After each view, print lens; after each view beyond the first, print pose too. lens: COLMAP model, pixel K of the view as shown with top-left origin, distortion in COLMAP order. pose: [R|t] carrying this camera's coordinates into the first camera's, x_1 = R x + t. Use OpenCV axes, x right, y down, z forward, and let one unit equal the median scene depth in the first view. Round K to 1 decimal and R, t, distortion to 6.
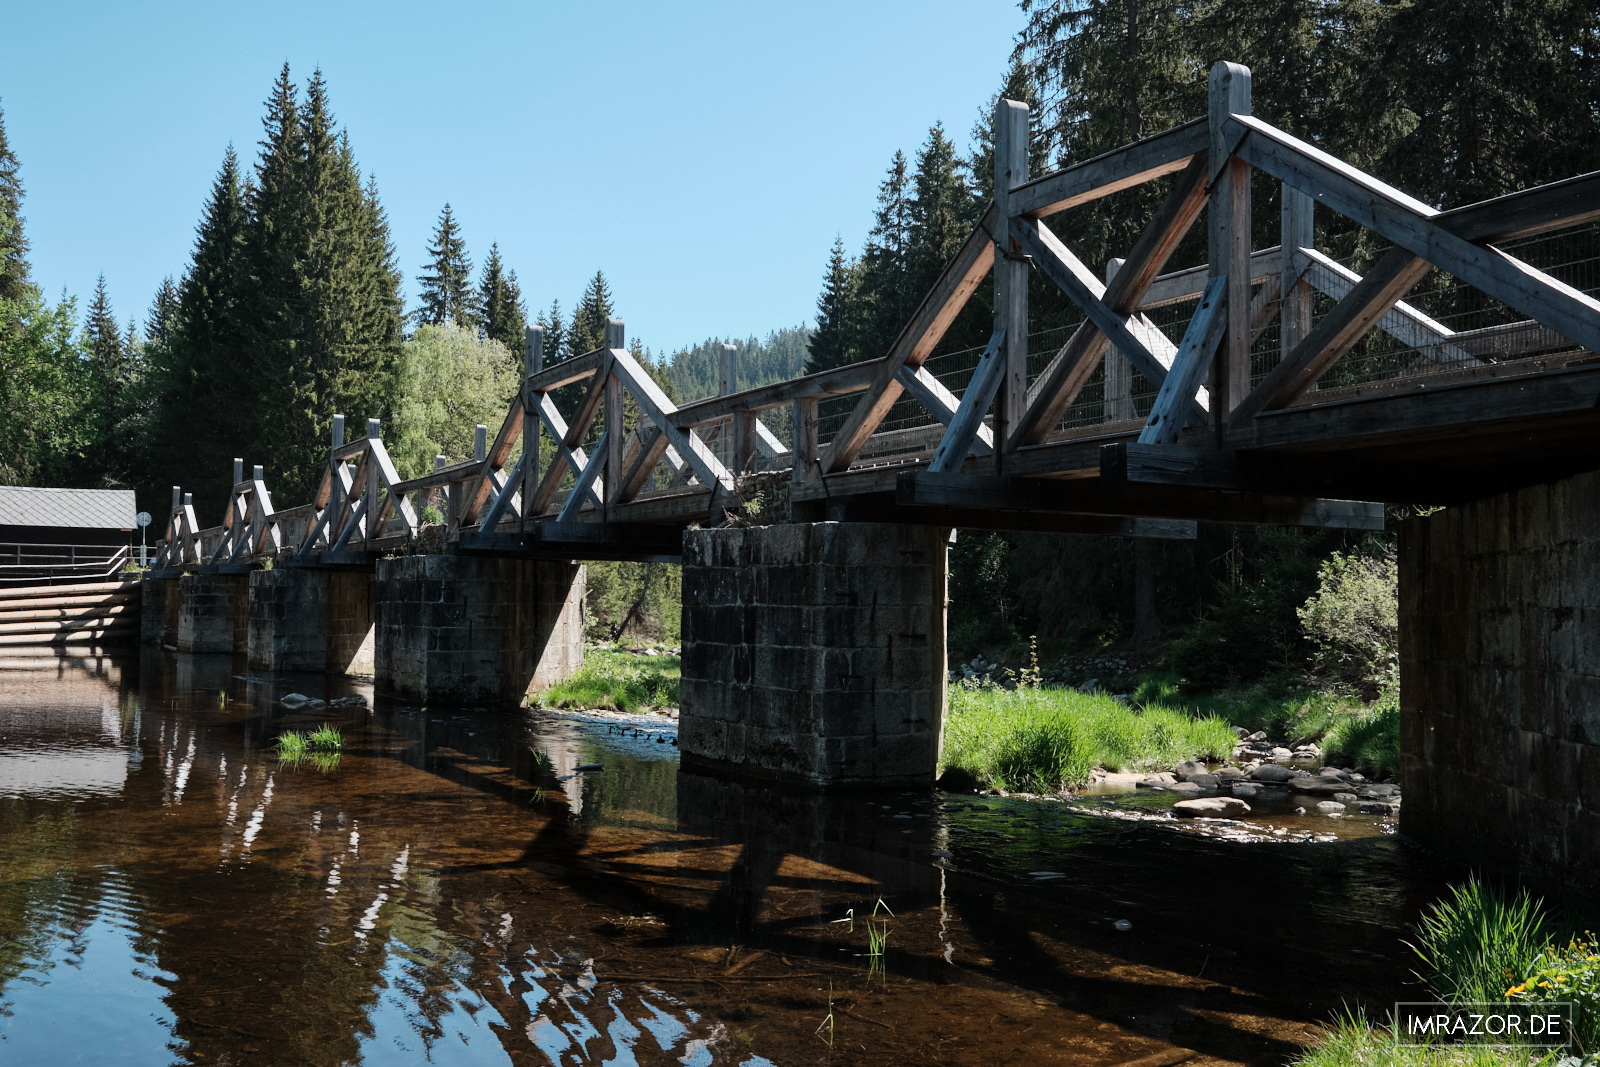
lens RADIAL K [[1599.1, 0, 799.1], [0, 1599.1, 538.2], [0, 0, 1]] dist [0.026396, 0.000000]
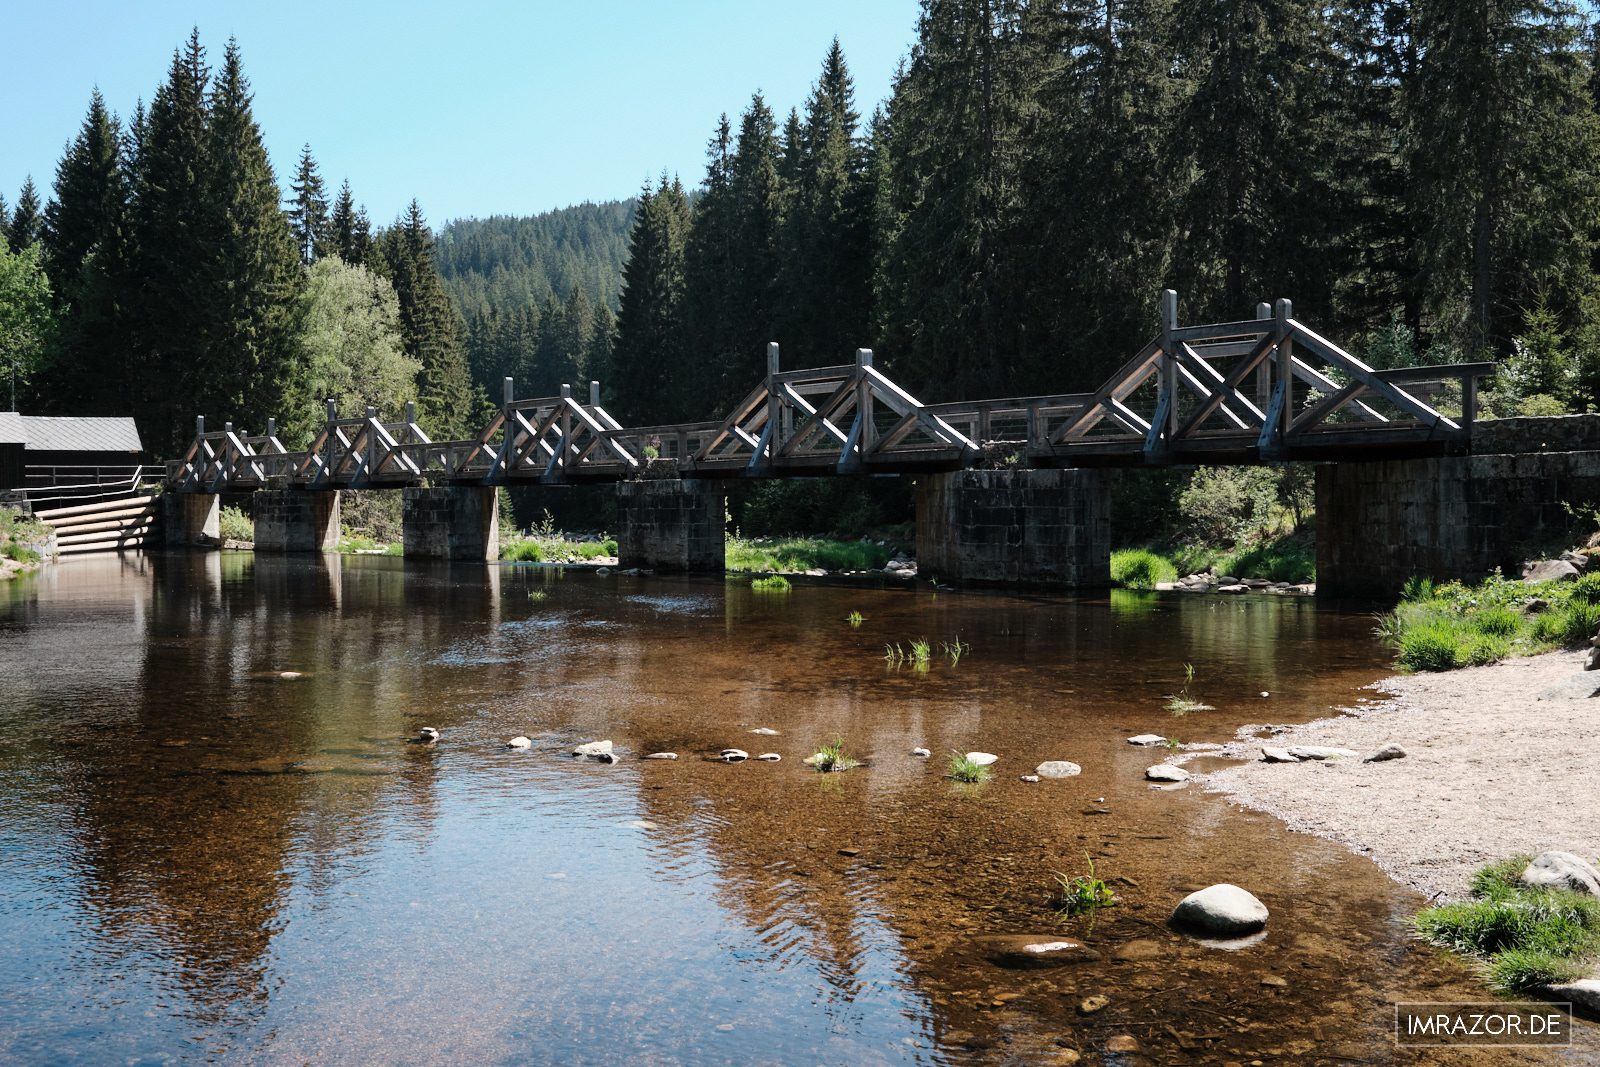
lens RADIAL K [[1599.1, 0, 800.0], [0, 1599.1, 531.0], [0, 0, 1]] dist [0.026396, 0.000000]
pose [[0.978346, -0.029283, 0.204895, -0.159686], [0.015856, 0.997636, 0.066869, -0.015501], [-0.206369, -0.062172, 0.976497, -0.216143]]
